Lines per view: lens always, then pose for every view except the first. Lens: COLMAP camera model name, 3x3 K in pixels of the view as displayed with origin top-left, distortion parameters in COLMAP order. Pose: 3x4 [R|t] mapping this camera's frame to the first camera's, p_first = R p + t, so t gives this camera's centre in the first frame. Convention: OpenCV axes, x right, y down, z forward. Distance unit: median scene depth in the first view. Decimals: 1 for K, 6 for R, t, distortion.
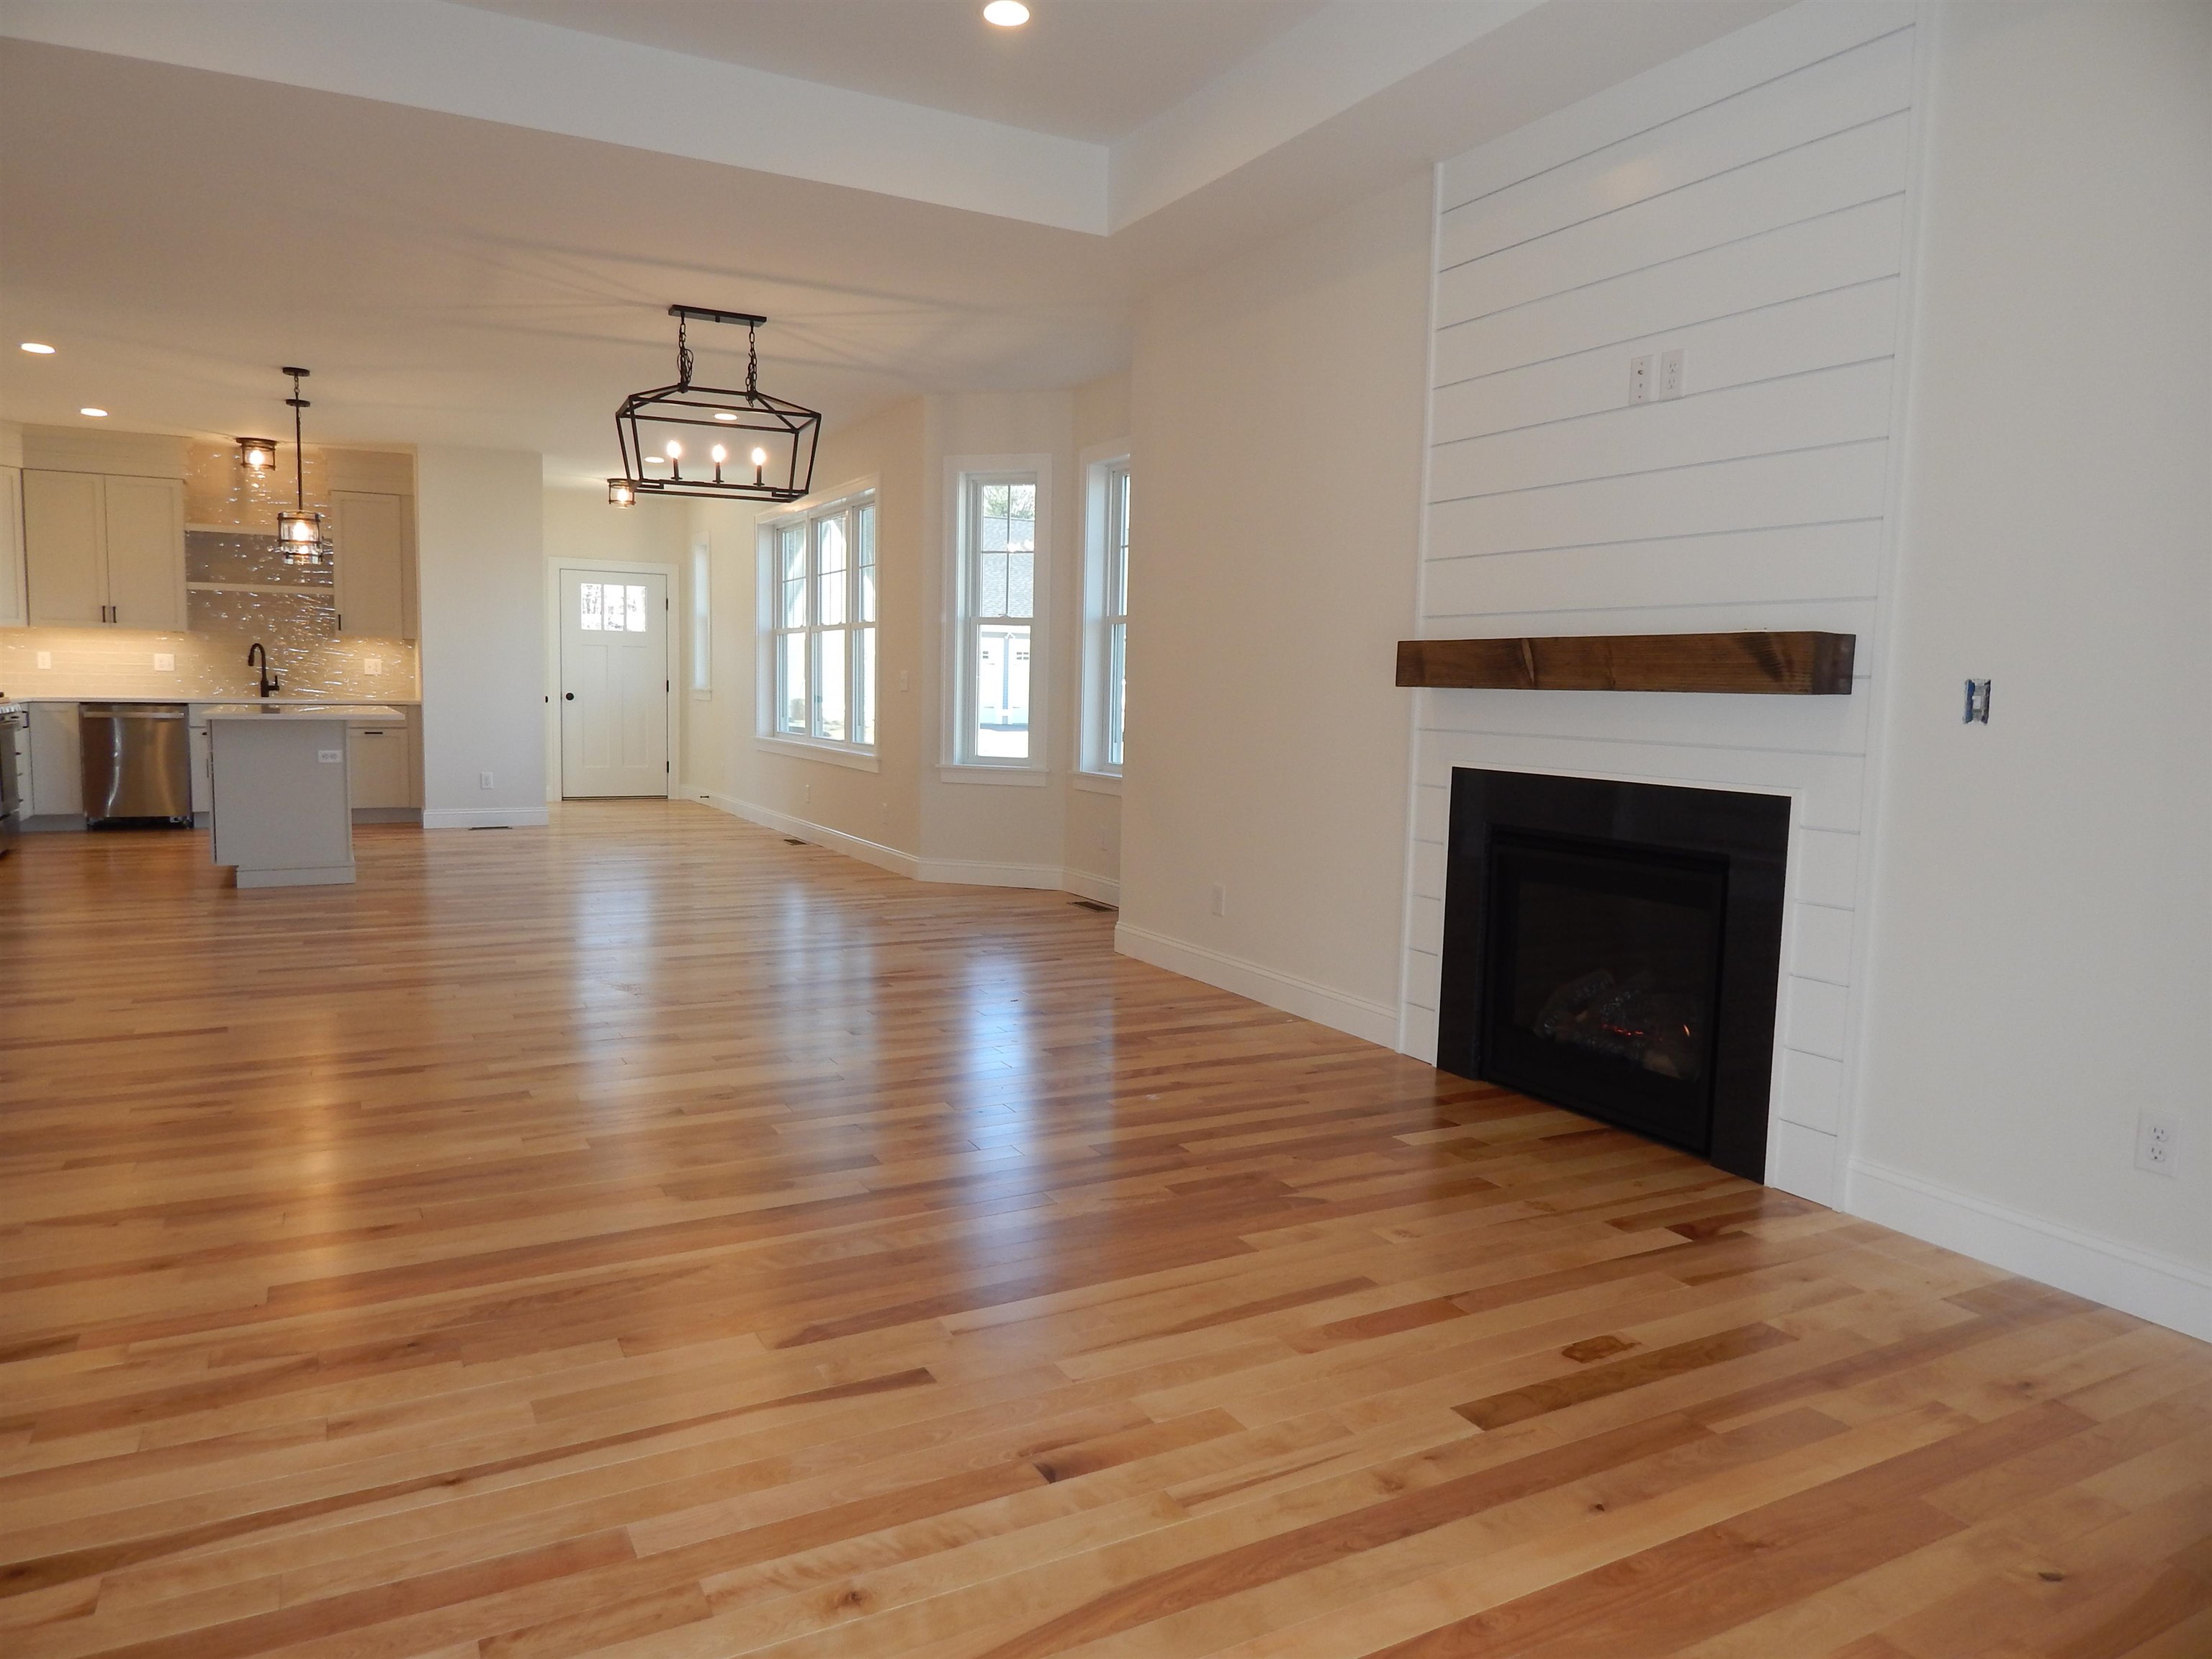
lens RADIAL K [[1453.4, 0, 1101.0], [0, 1453.4, 813.0], [0, 0, 1]] dist [0.004005, -0.009072]
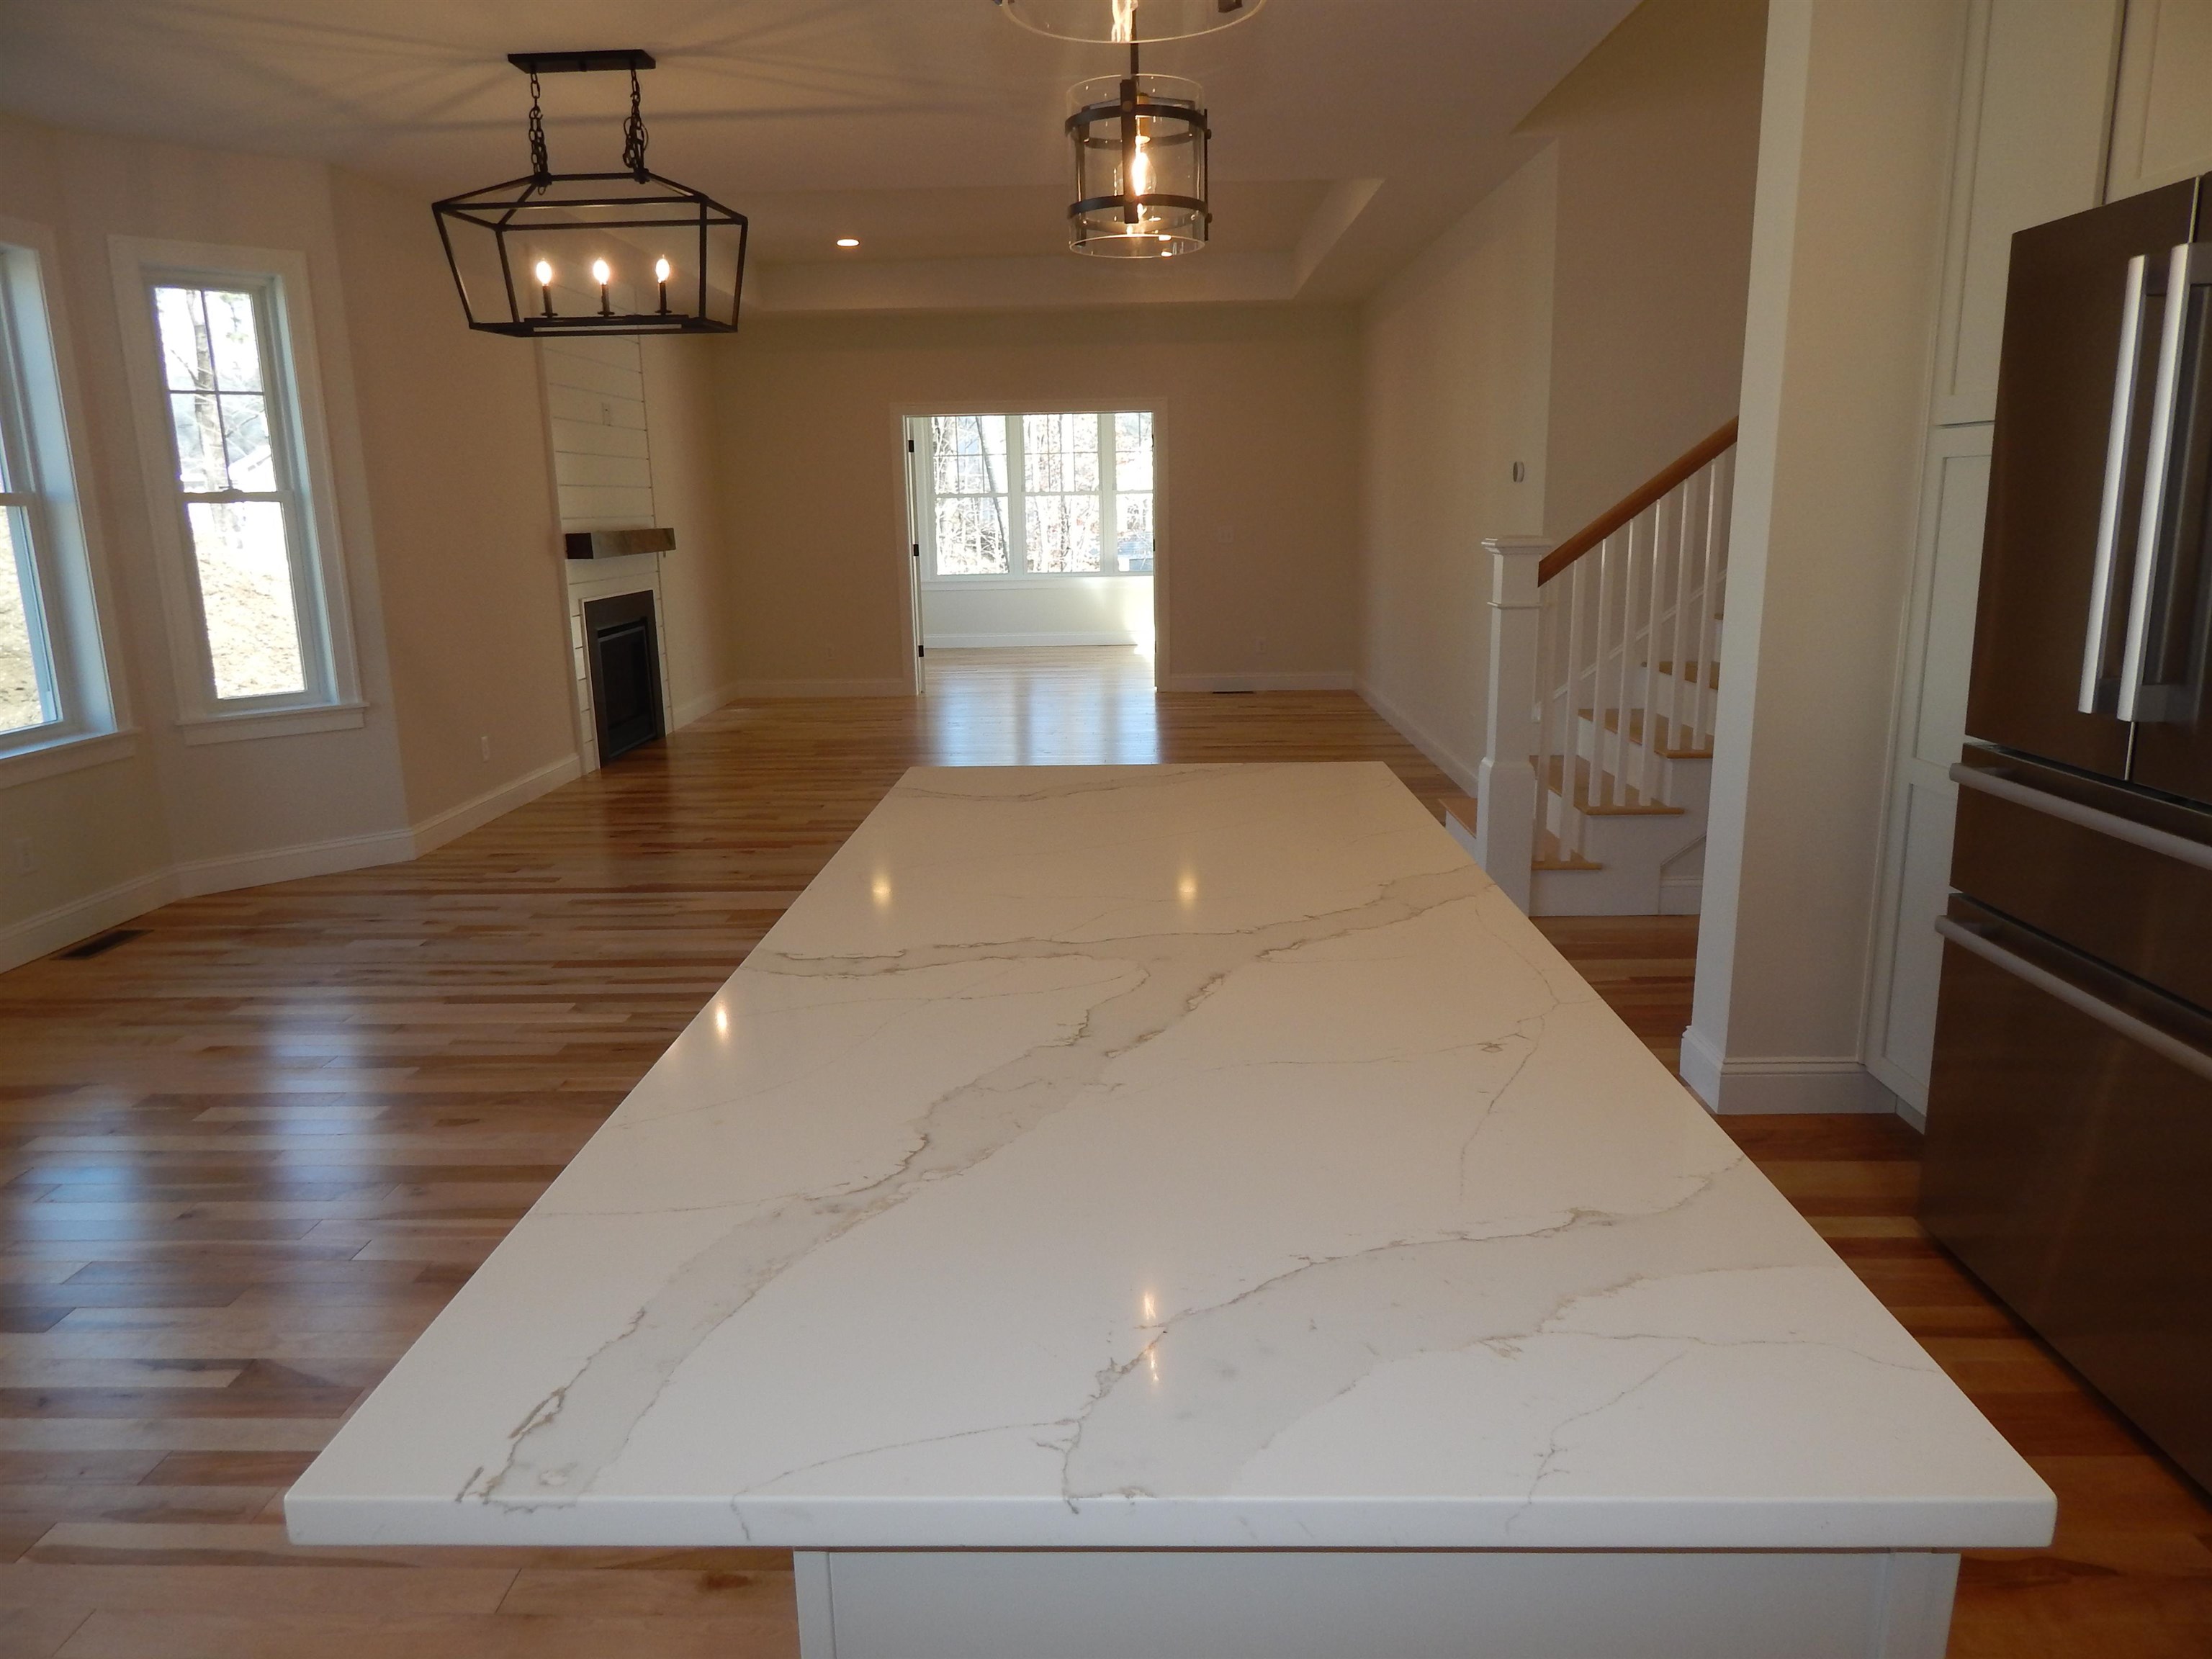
lens RADIAL K [[1453.4, 0, 1101.0], [0, 1453.4, 813.0], [0, 0, 1]] dist [0.004005, -0.009072]
pose [[-0.866975, -0.105932, 0.486963, -0.565188], [0.048810, 0.954399, 0.294517, -0.131187], [-0.495956, 0.279108, -0.822269, 1.033421]]
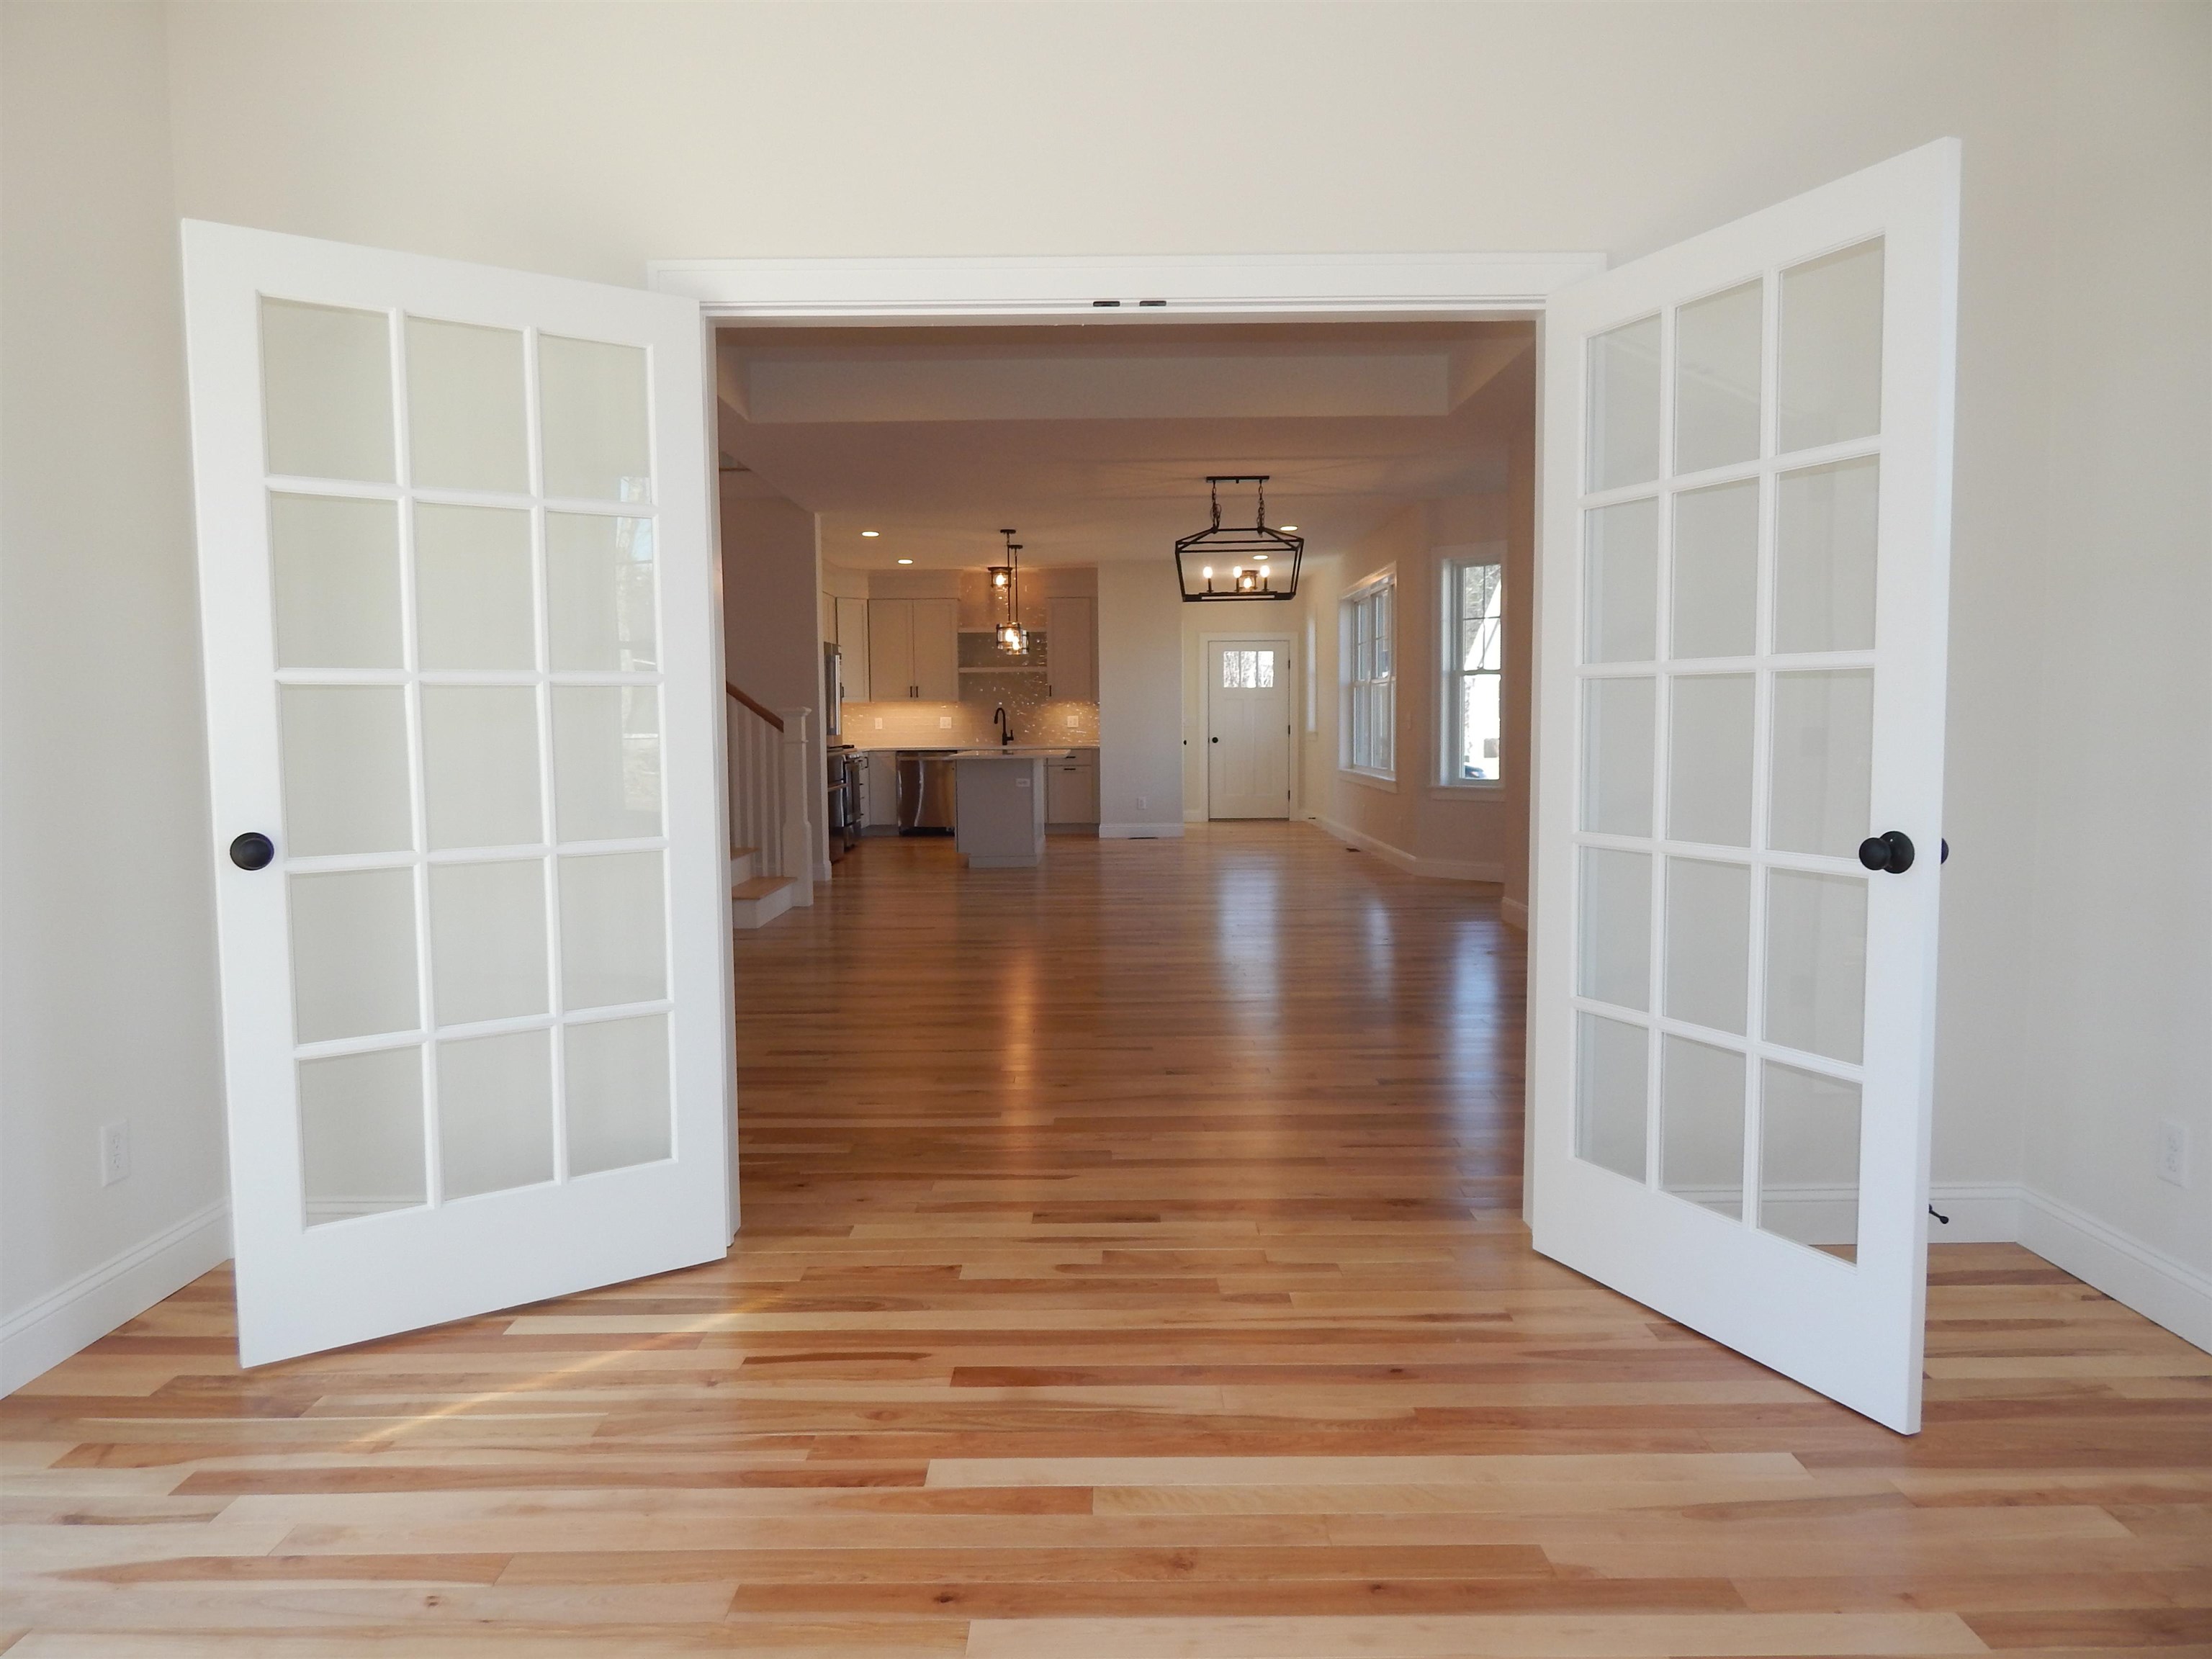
lens RADIAL K [[1482.1, 0, 1106.0], [0, 1482.1, 829.5], [0, 0, 1]] dist [0.061524, -0.001268]
pose [[0.879667, 0.006491, -0.475545, 0.234609], [-0.015227, 0.999779, -0.014521, 0.026022], [0.475345, 0.020015, 0.879572, -0.266103]]
